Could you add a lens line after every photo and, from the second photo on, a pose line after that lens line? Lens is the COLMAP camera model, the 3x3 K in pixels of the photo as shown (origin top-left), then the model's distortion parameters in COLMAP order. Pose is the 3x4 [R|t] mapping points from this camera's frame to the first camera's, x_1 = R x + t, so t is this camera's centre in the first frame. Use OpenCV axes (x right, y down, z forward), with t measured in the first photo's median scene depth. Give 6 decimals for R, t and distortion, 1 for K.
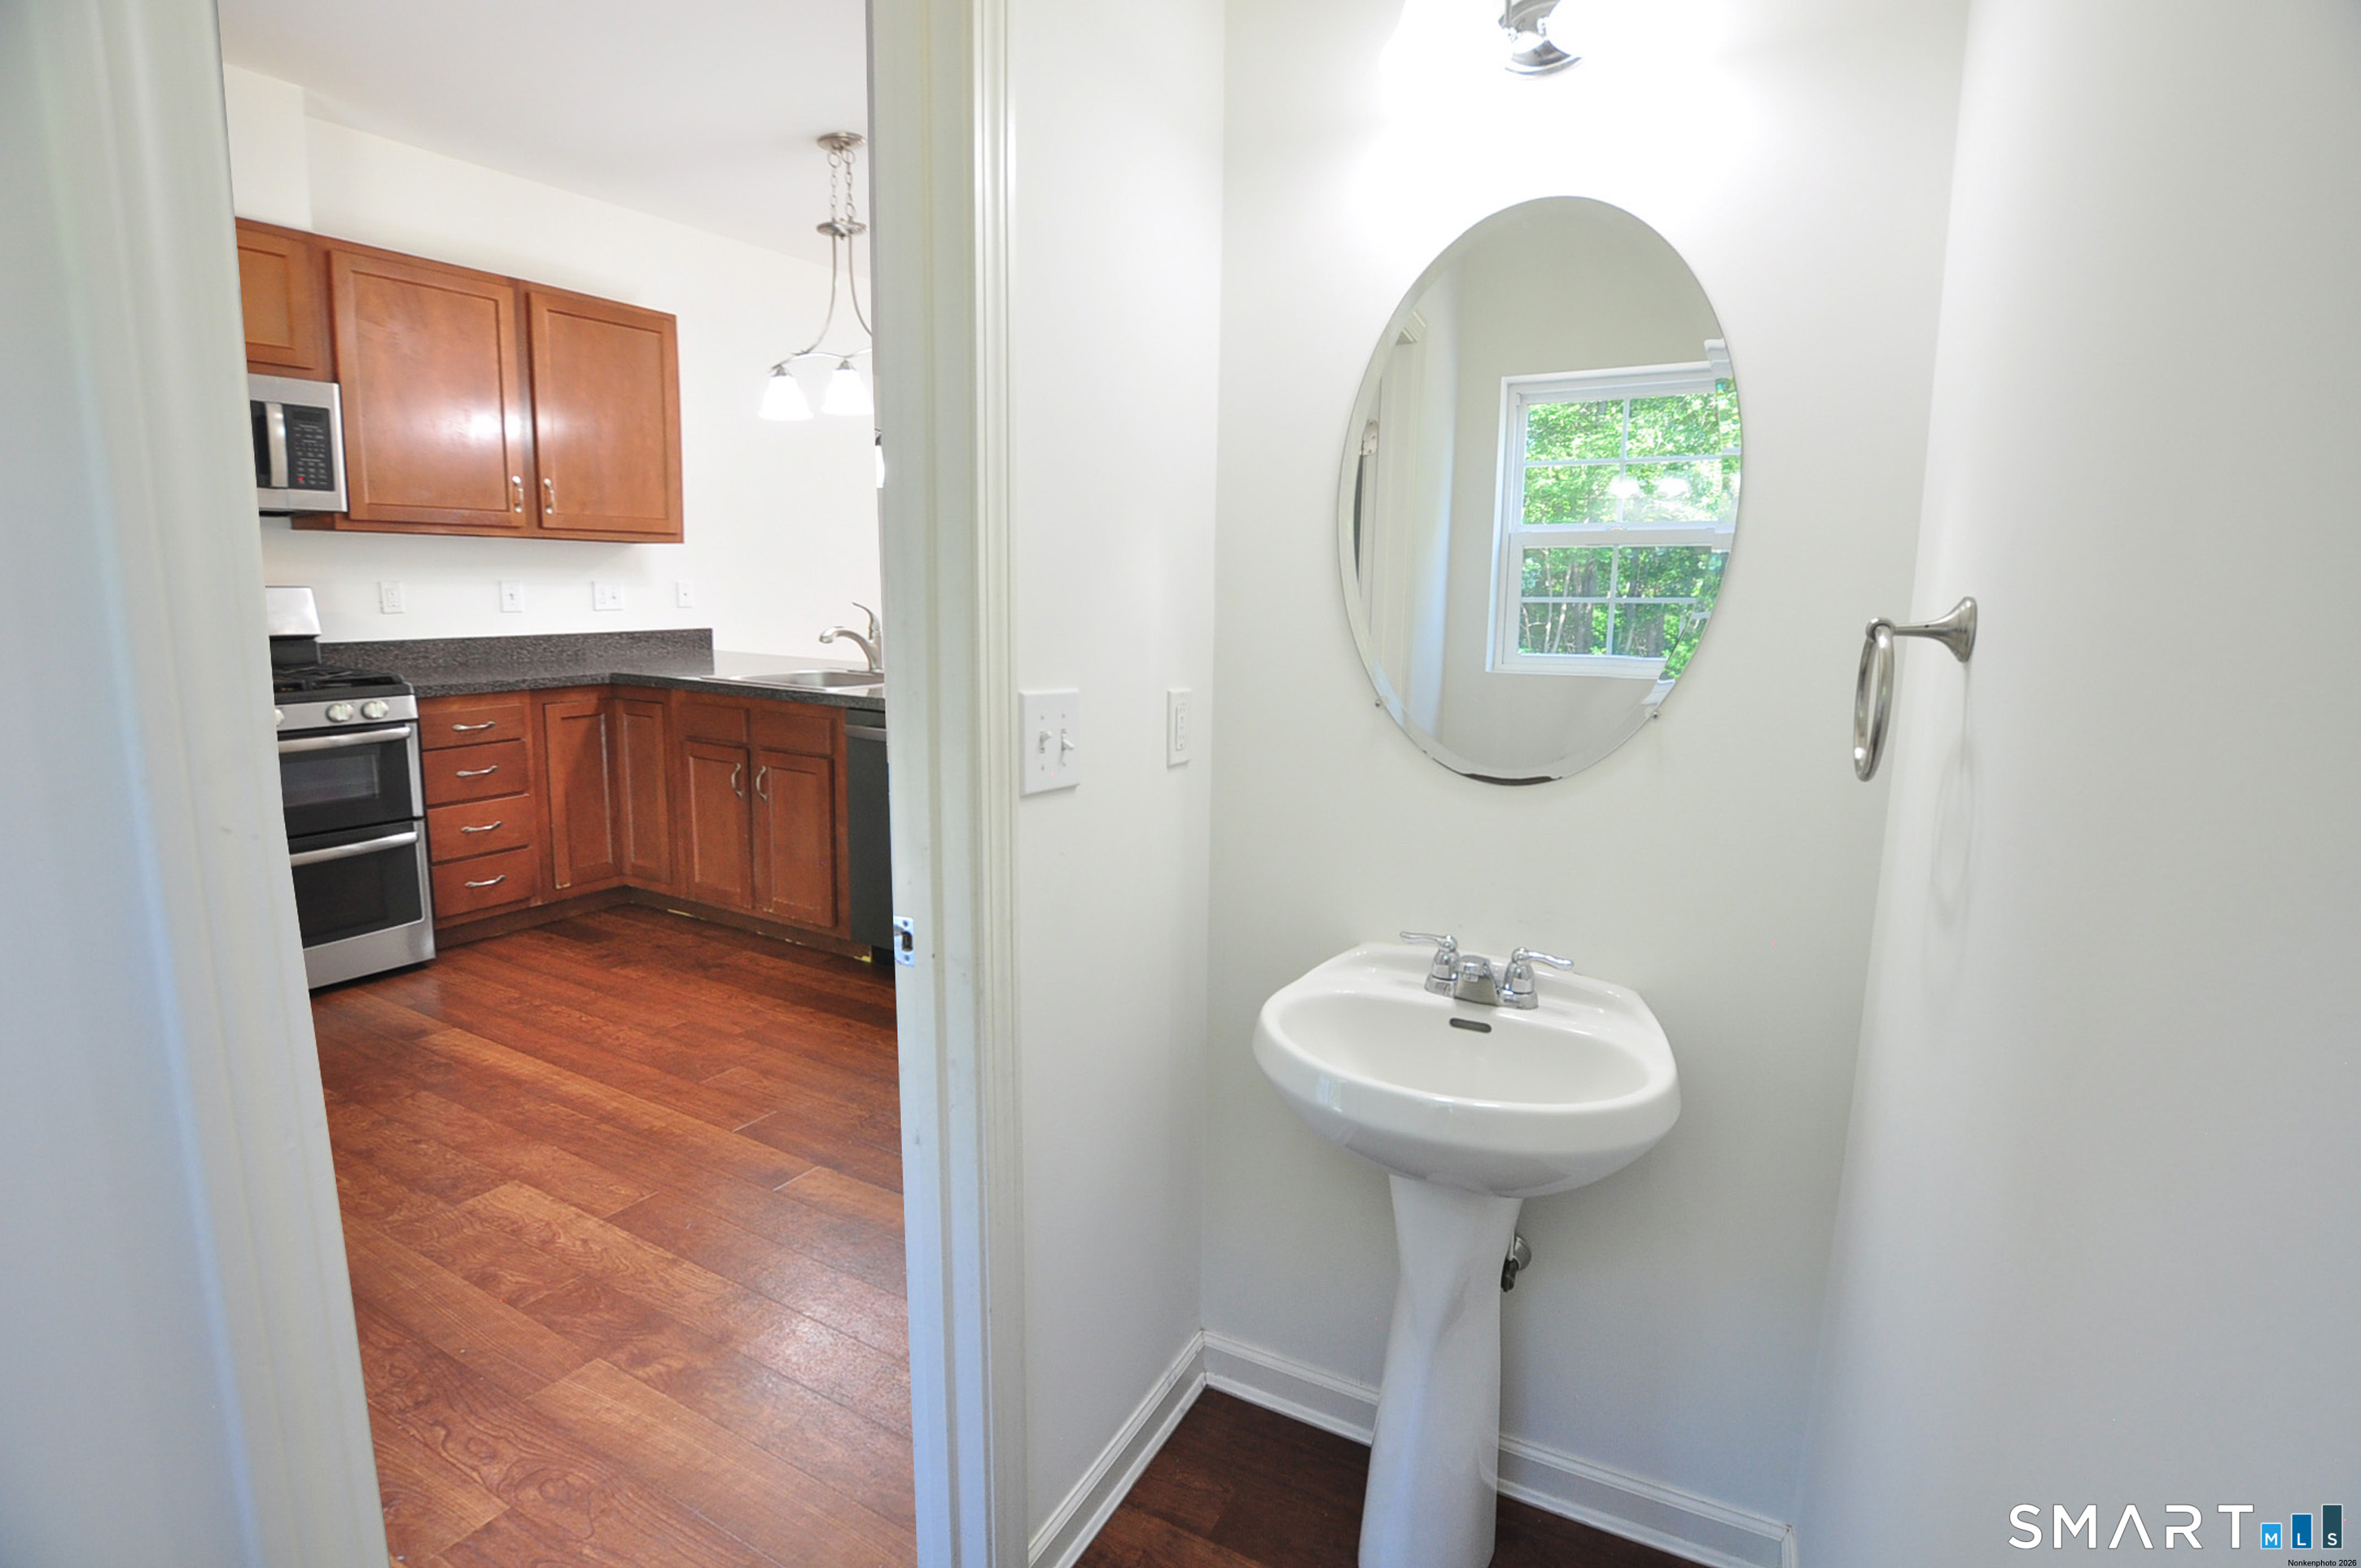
lens RADIAL K [[1176.0, 0, 1179.4], [0, 1176.0, 747.6], [0, 0, 1]] dist [-0.010774, 0.000418]
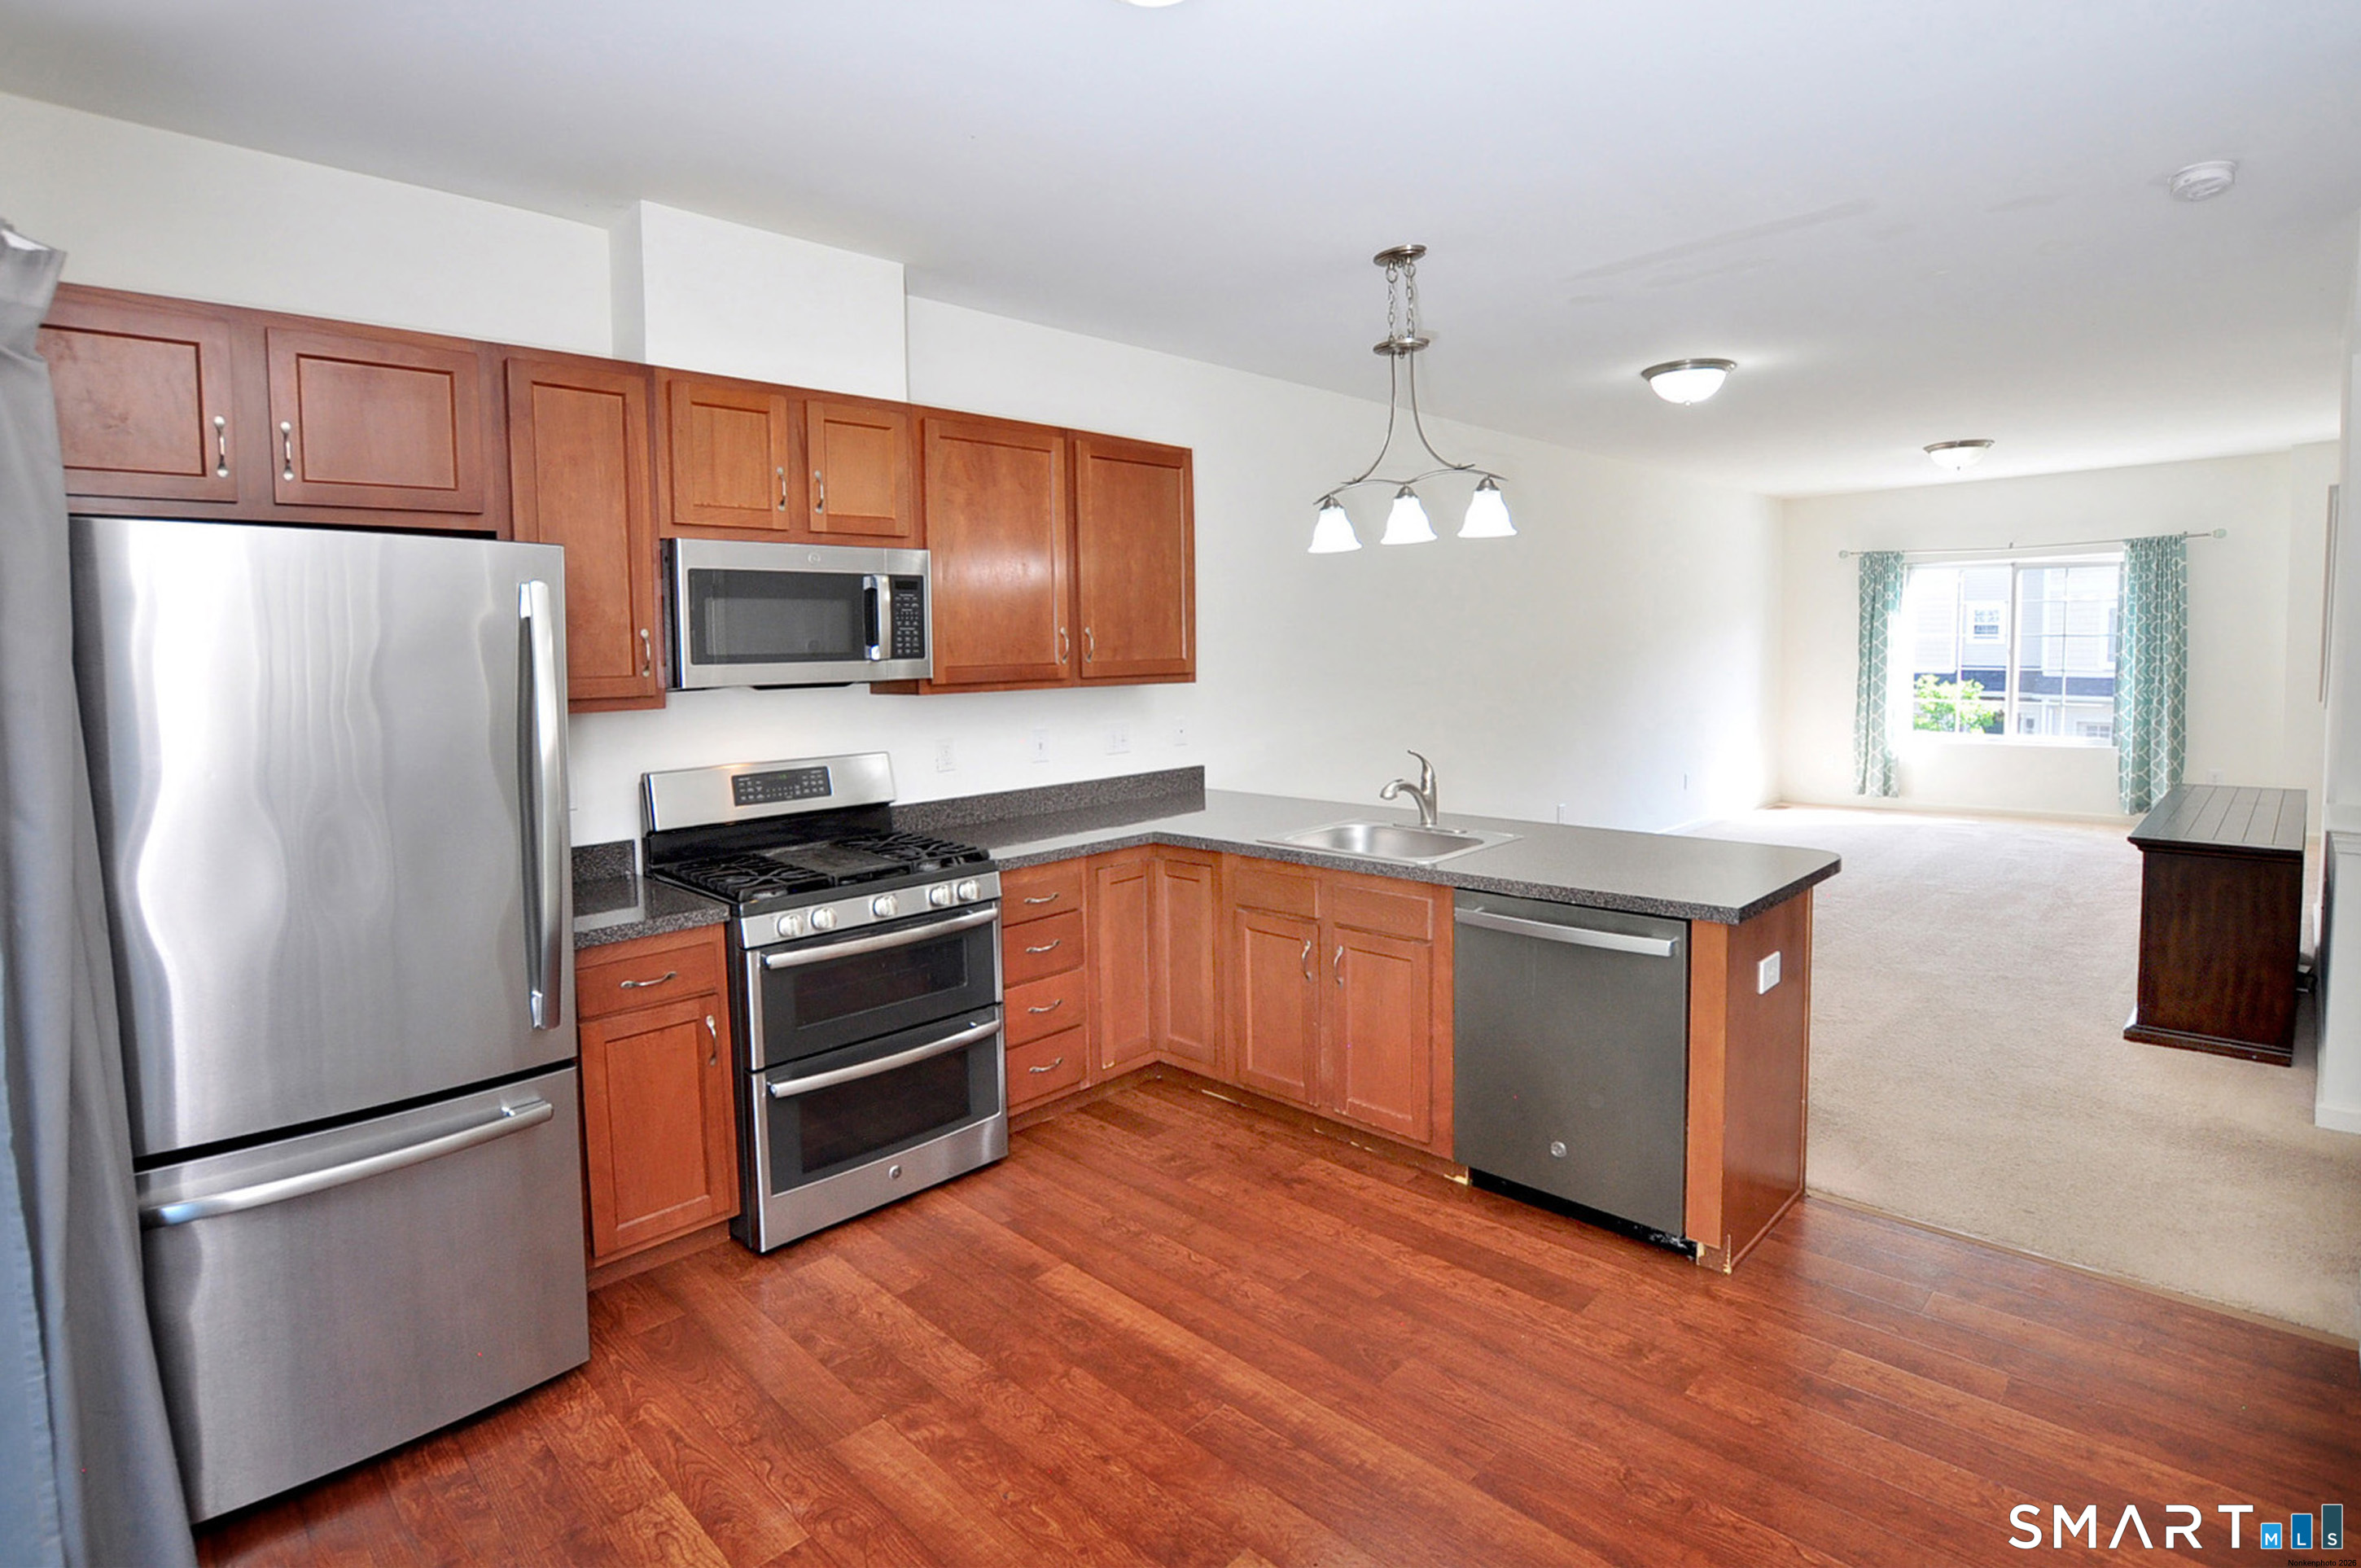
lens RADIAL K [[1161.0, 0, 1134.5], [0, 1161.0, 703.4], [0, 0, 1]] dist [0.000273, -0.000330]
pose [[0.964478, -0.020012, -0.263405, -0.279110], [-0.005386, 0.995430, -0.095346, -0.084316], [0.264109, 0.093378, 0.959962, 0.110343]]
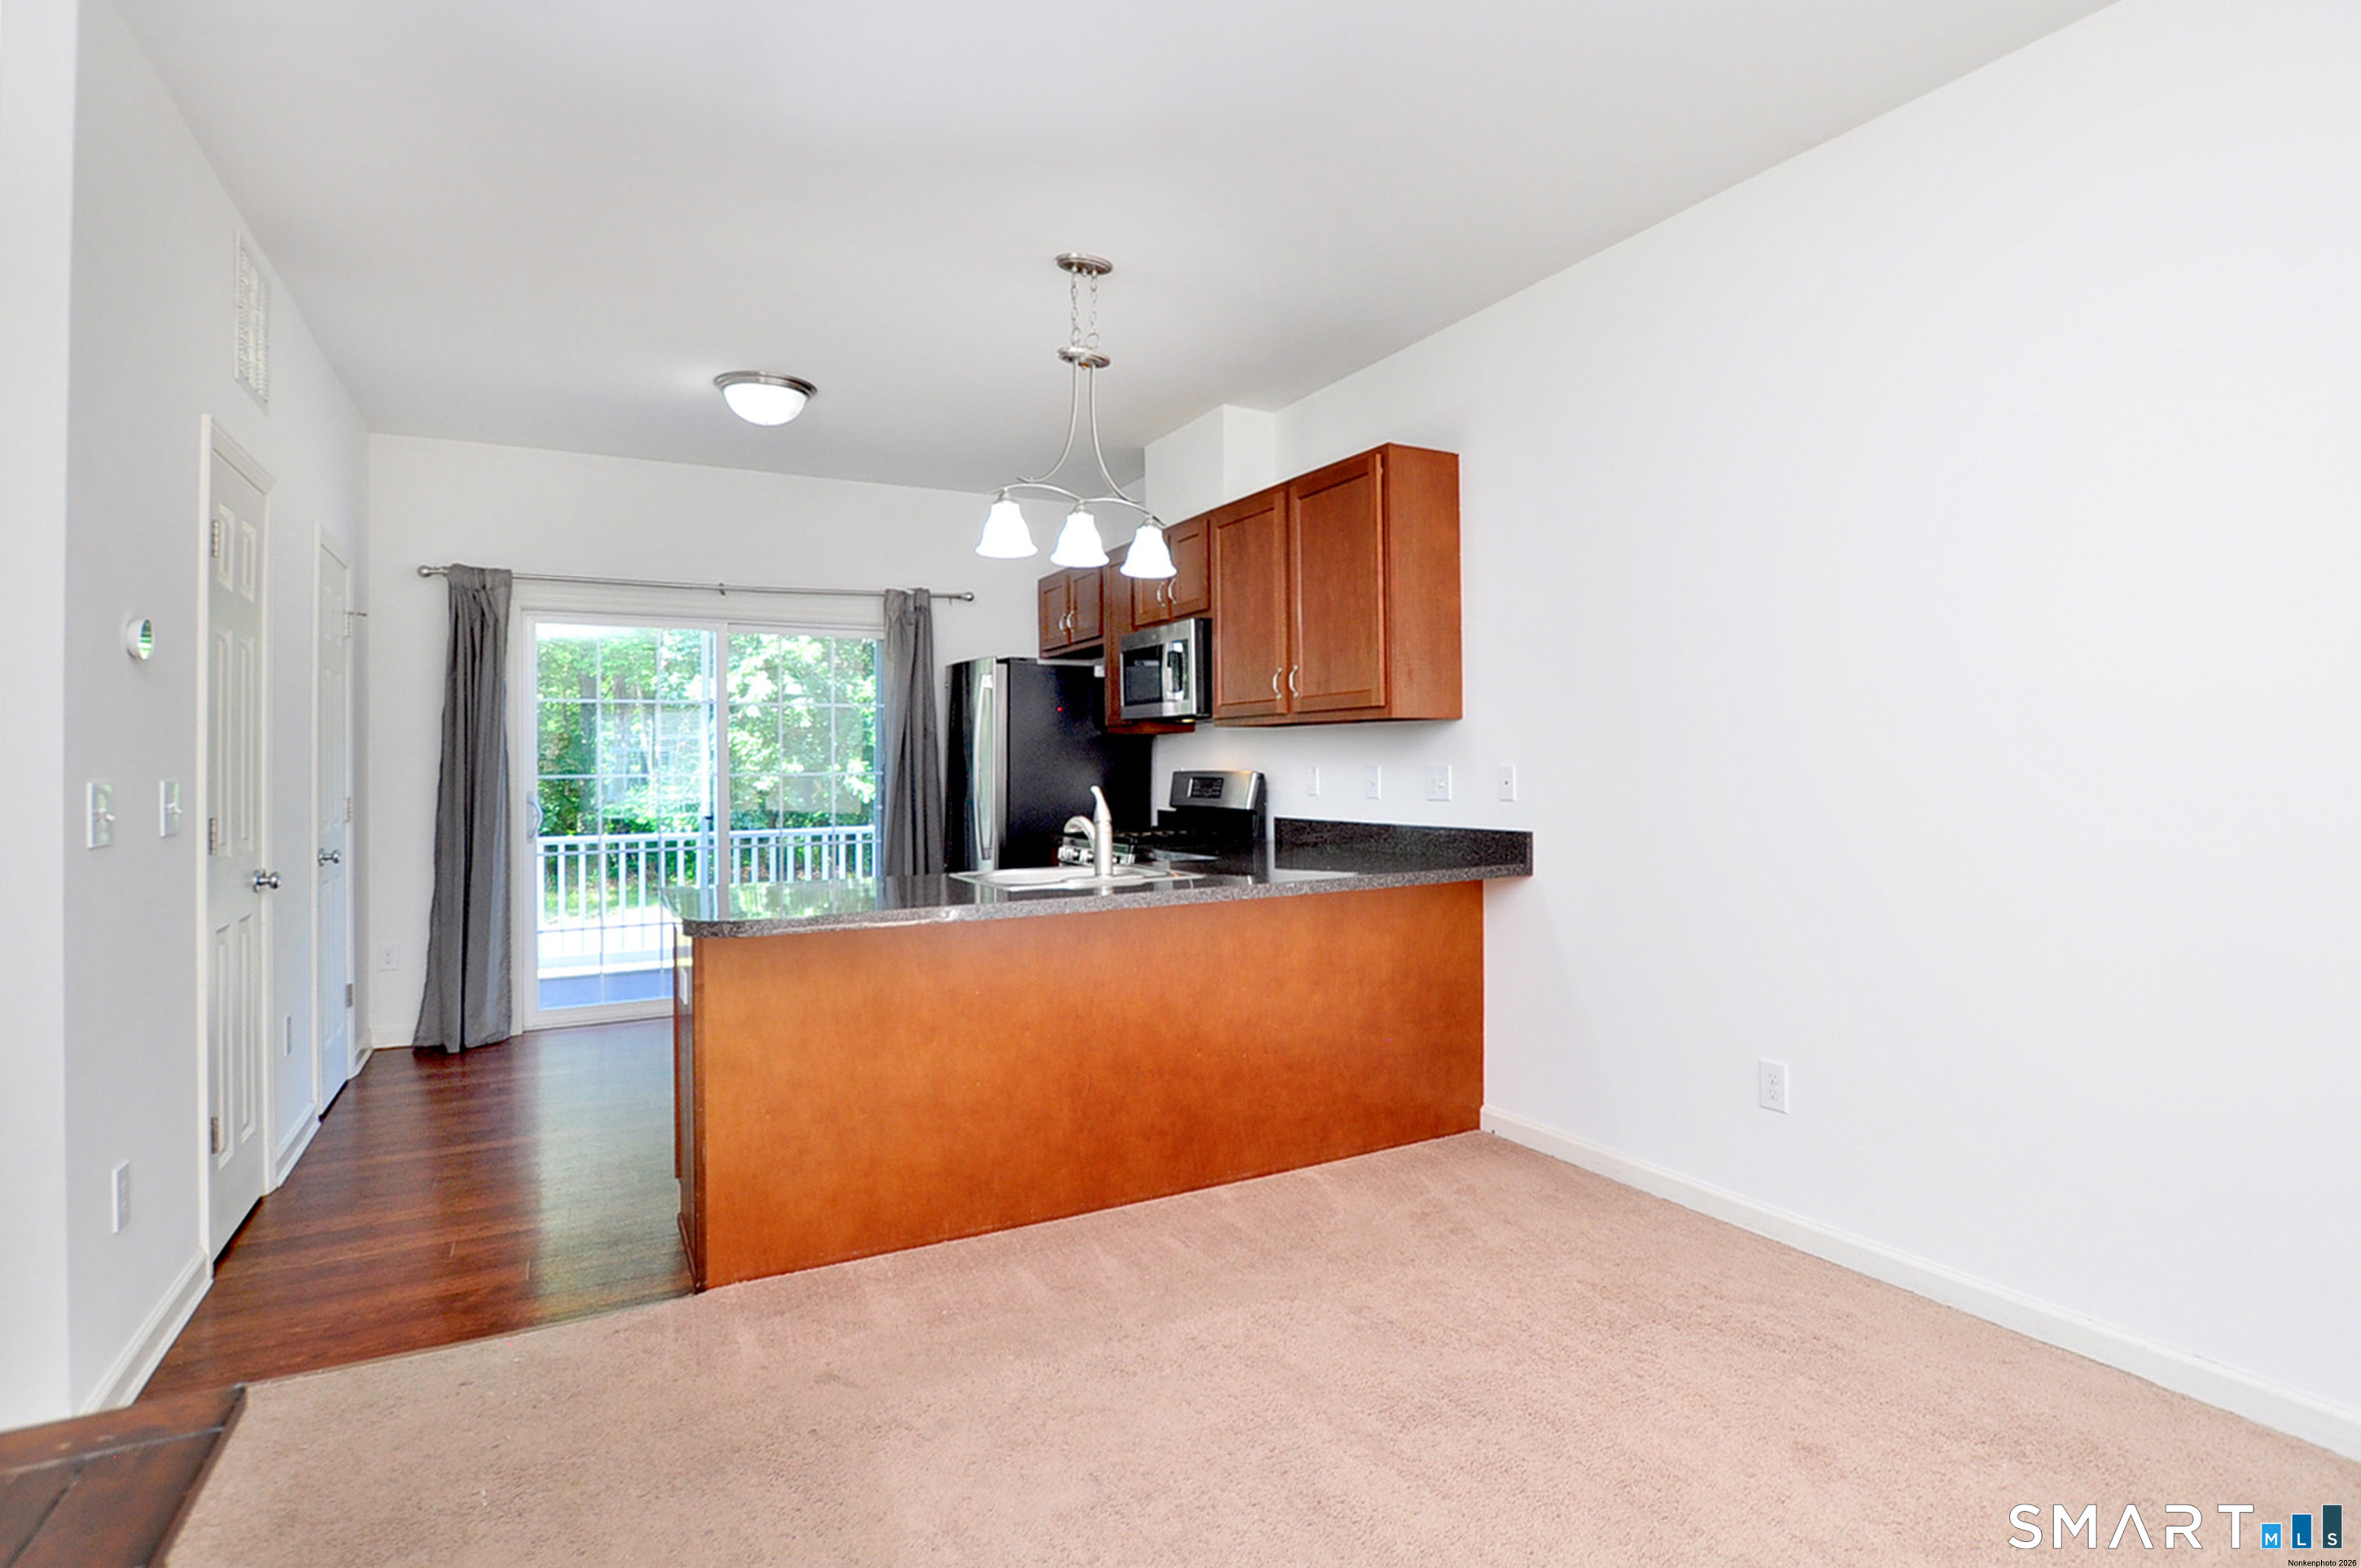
lens RADIAL K [[1176.0, 0, 1179.4], [0, 1176.0, 747.6], [0, 0, 1]] dist [-0.010774, 0.000418]
pose [[-0.516202, -0.016525, -0.856308, 0.380116], [-0.120986, 0.991195, 0.053806, -0.212893], [0.847879, 0.131376, -0.513656, 1.523453]]
